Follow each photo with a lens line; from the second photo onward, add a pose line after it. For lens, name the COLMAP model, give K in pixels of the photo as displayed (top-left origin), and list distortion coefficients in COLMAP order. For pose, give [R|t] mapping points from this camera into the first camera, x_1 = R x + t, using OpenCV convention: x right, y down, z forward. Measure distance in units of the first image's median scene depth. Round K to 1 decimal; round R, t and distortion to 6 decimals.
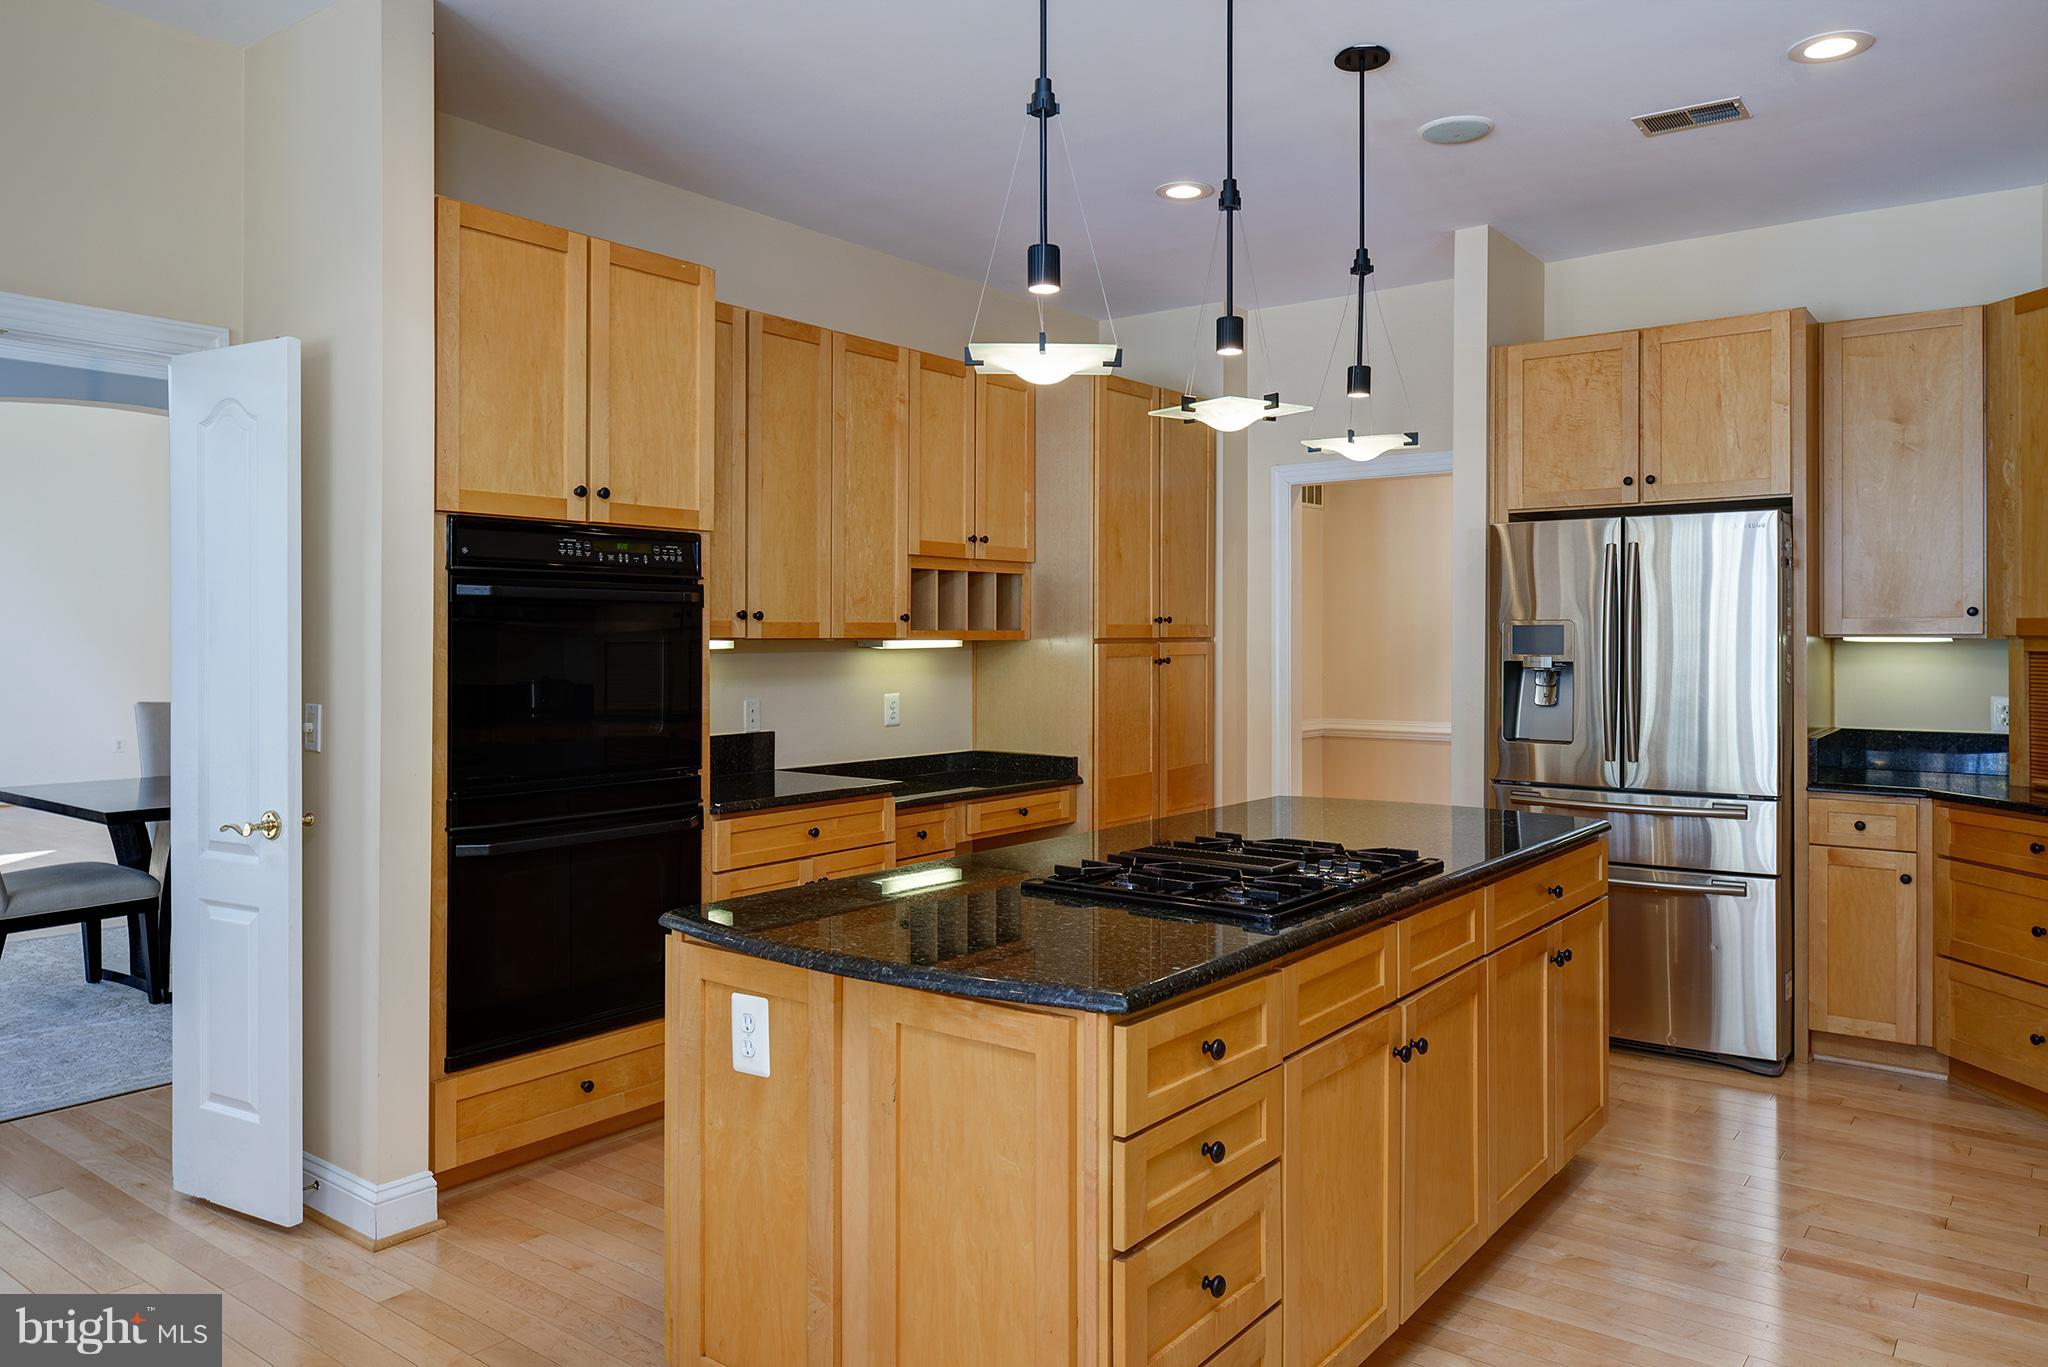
lens RADIAL K [[1406.7, 0, 1024.8], [0, 1406.7, 626.7], [0, 0, 1]] dist [0.004718, 0.004434]
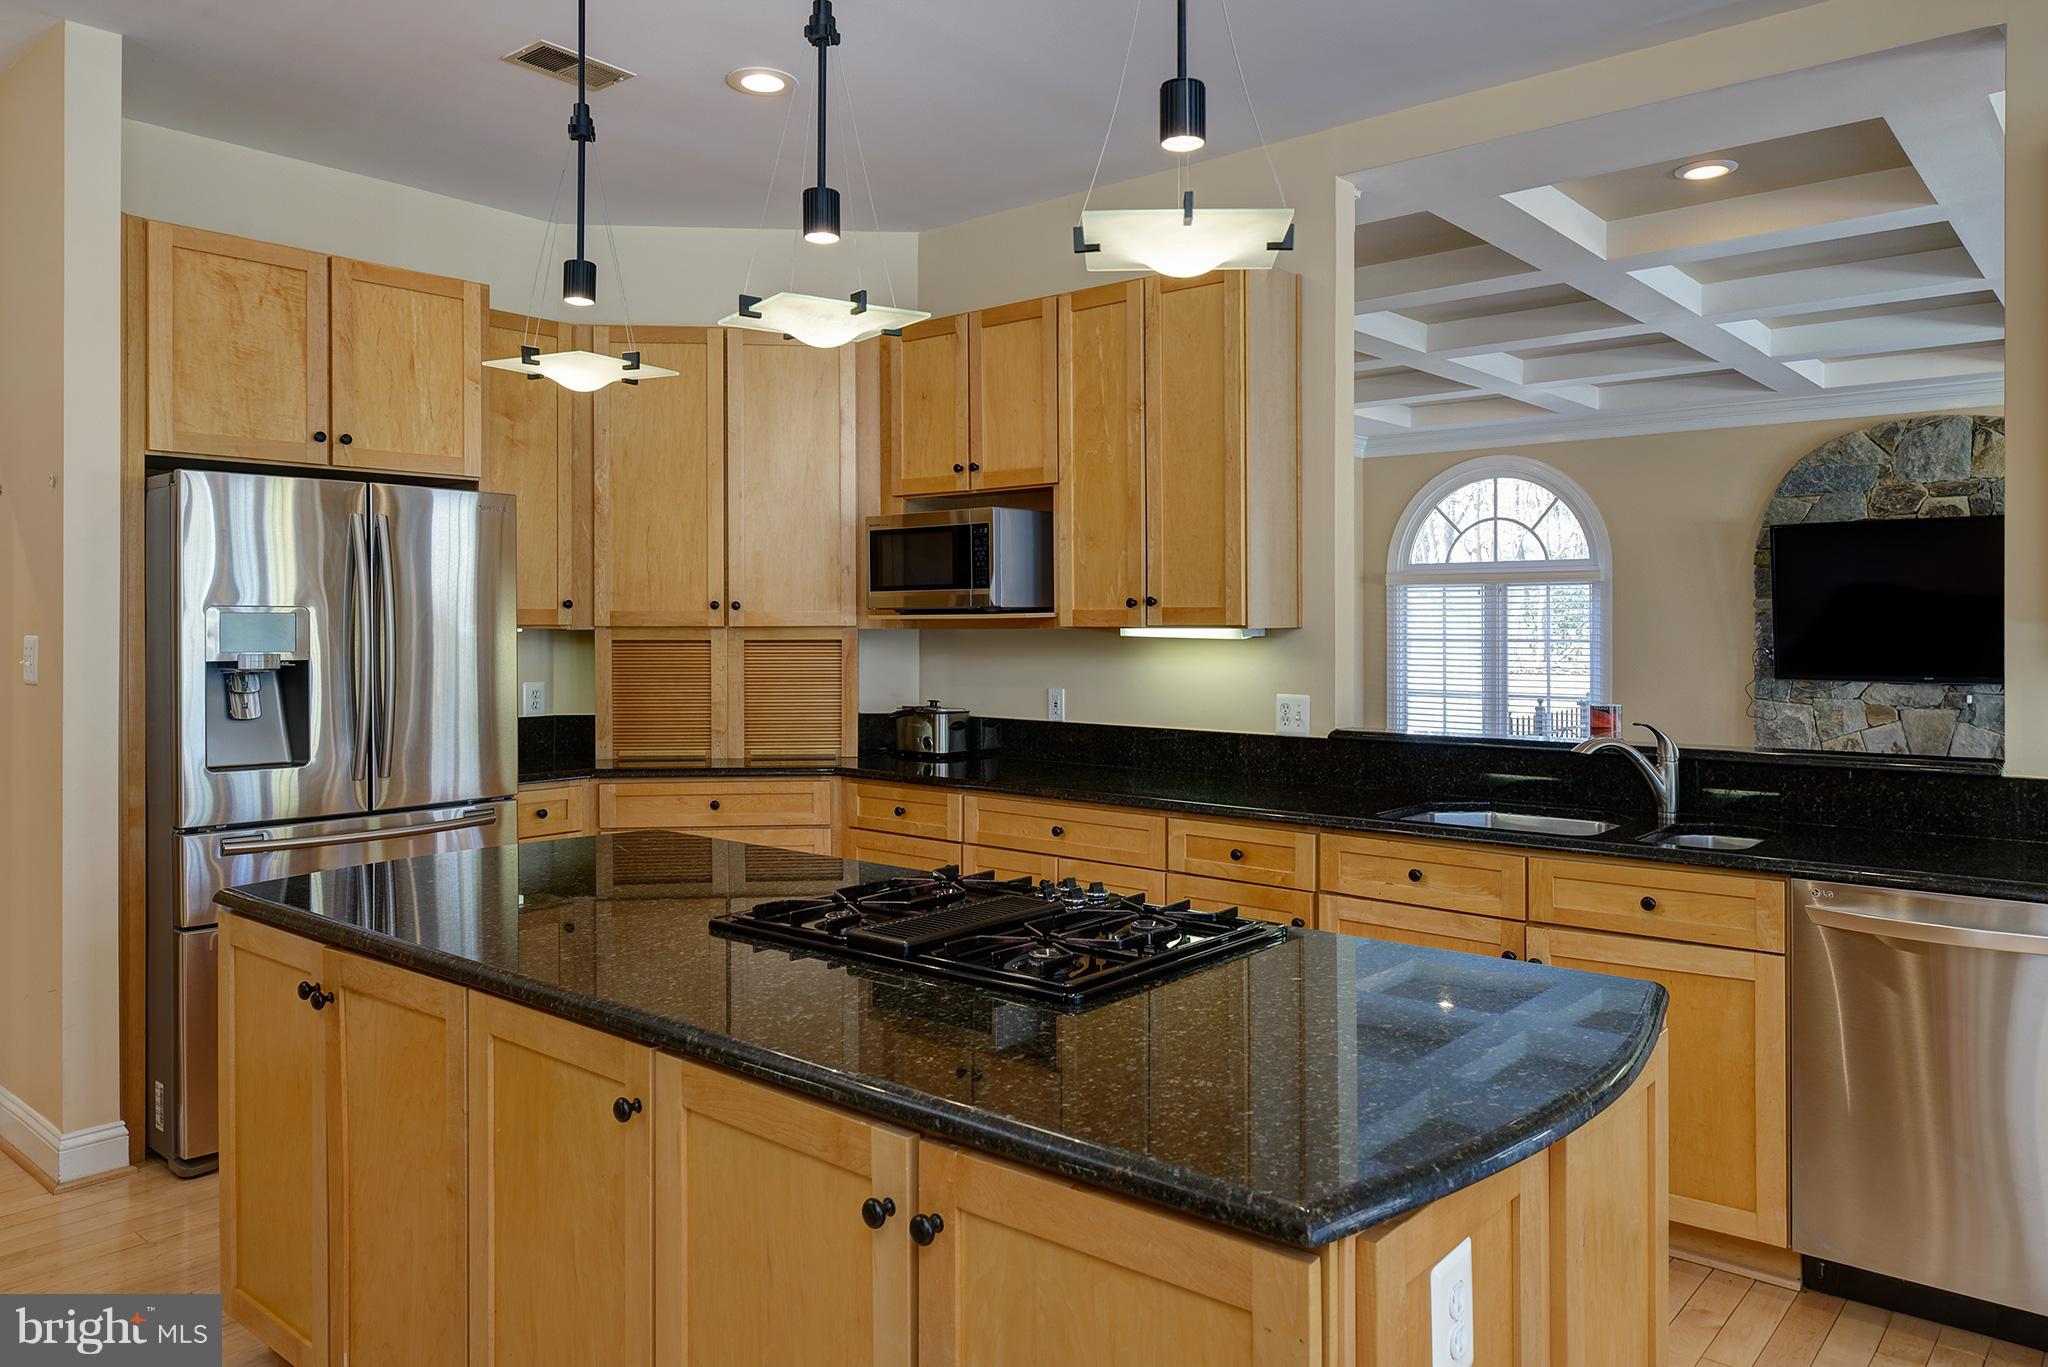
lens RADIAL K [[1406.7, 0, 1024.8], [0, 1406.7, 626.7], [0, 0, 1]] dist [0.004718, 0.004434]
pose [[0.041133, -0.000286, 0.999154, -0.386216], [-0.002854, 0.999996, 0.000404, 0.005182], [-0.999150, -0.002868, 0.041132, 0.583594]]
